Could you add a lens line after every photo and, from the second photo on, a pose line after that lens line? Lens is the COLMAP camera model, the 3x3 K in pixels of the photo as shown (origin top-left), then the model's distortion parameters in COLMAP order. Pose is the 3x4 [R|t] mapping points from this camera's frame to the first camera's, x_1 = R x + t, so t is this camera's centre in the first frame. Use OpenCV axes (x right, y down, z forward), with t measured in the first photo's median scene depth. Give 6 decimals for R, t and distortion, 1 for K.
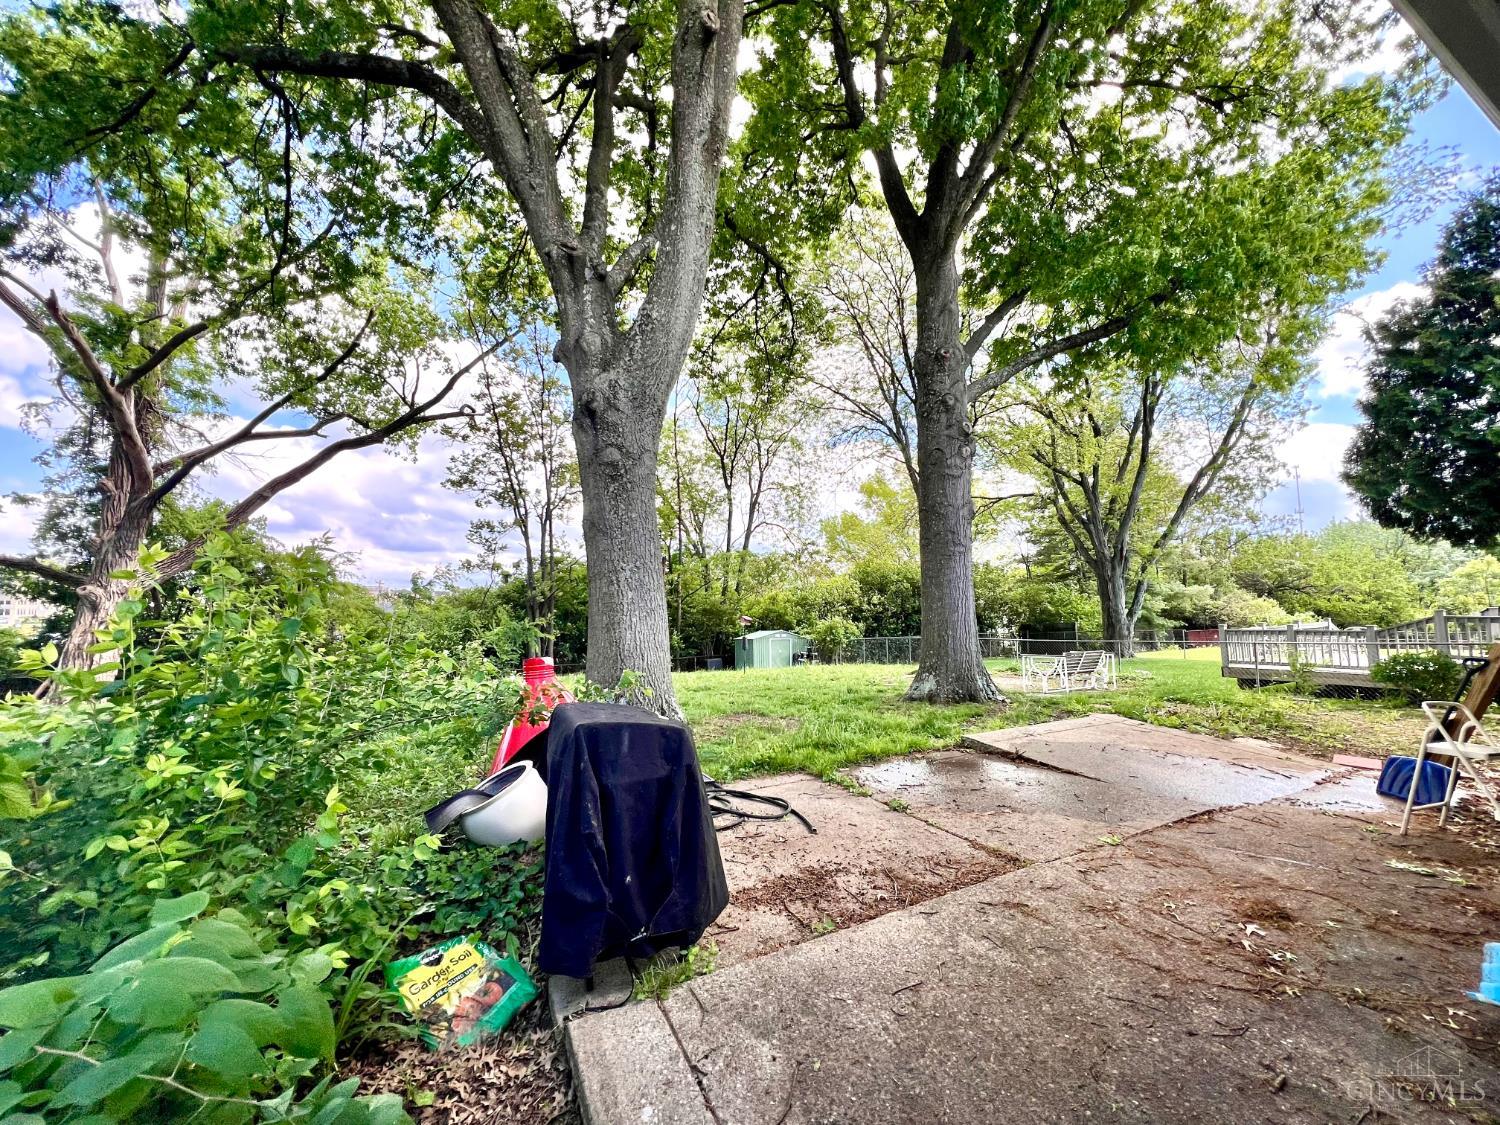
lens RADIAL K [[604.1, 0, 750.0], [0, 604.1, 562.5], [0, 0, 1]] dist [-0.000046, -0.000093]
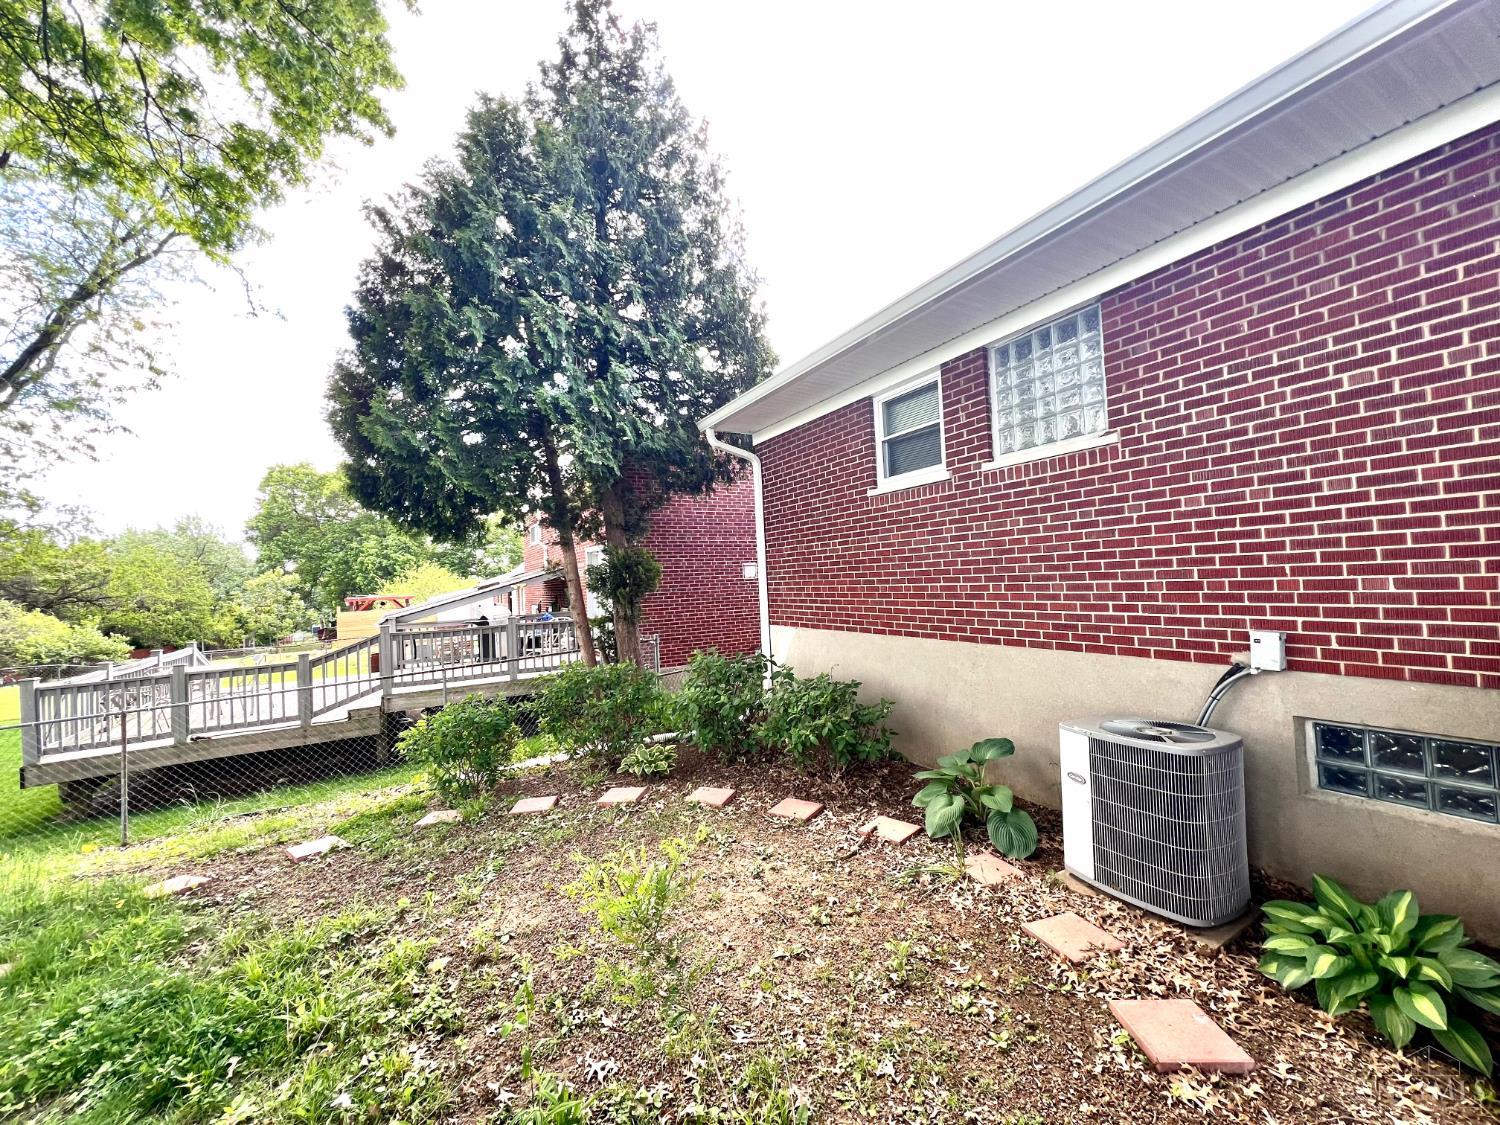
lens RADIAL K [[604.1, 0, 750.0], [0, 604.1, 562.5], [0, 0, 1]] dist [-0.000046, -0.000093]
pose [[-0.013543, 0.048226, 0.998745, 0.301136], [-0.032398, 0.998291, -0.048644, 0.016537], [-0.999383, -0.033016, -0.011957, 0.454792]]
